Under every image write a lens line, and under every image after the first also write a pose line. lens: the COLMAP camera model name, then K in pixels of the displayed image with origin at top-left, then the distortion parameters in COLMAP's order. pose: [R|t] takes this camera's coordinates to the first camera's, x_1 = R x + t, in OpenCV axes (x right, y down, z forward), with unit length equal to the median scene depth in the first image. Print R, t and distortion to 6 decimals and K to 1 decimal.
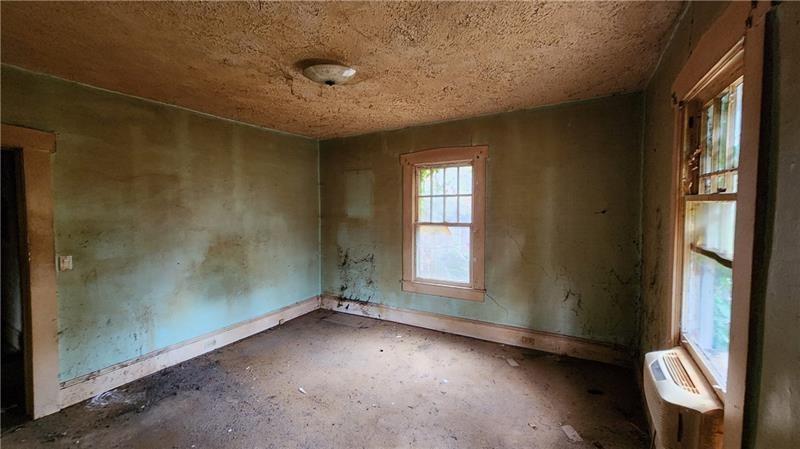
lens RADIAL K [[325.6, 0, 383.3], [0, 325.6, 221.6], [0, 0, 1]] dist [0.003359, -0.001834]
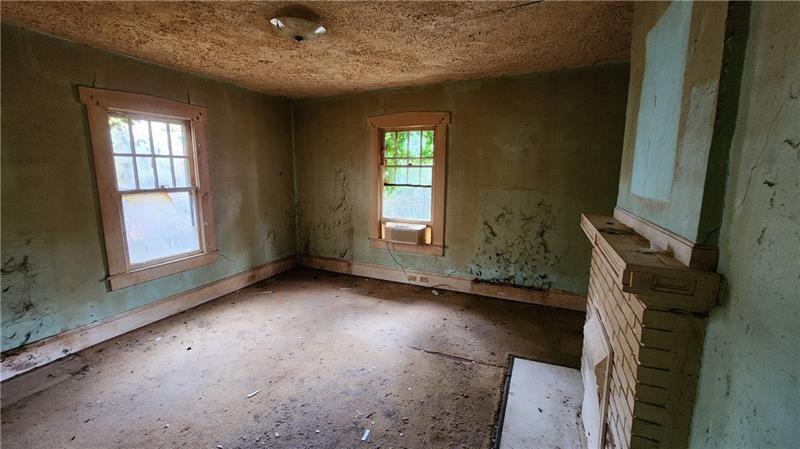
lens RADIAL K [[325.6, 0, 398.5], [0, 325.6, 223.2], [0, 0, 1]] dist [0.003359, -0.001834]
pose [[-0.112410, -0.149602, 0.982336, -0.733277], [0.052955, 0.986295, 0.156265, -0.007456], [-0.992250, 0.069586, -0.102948, 0.496561]]
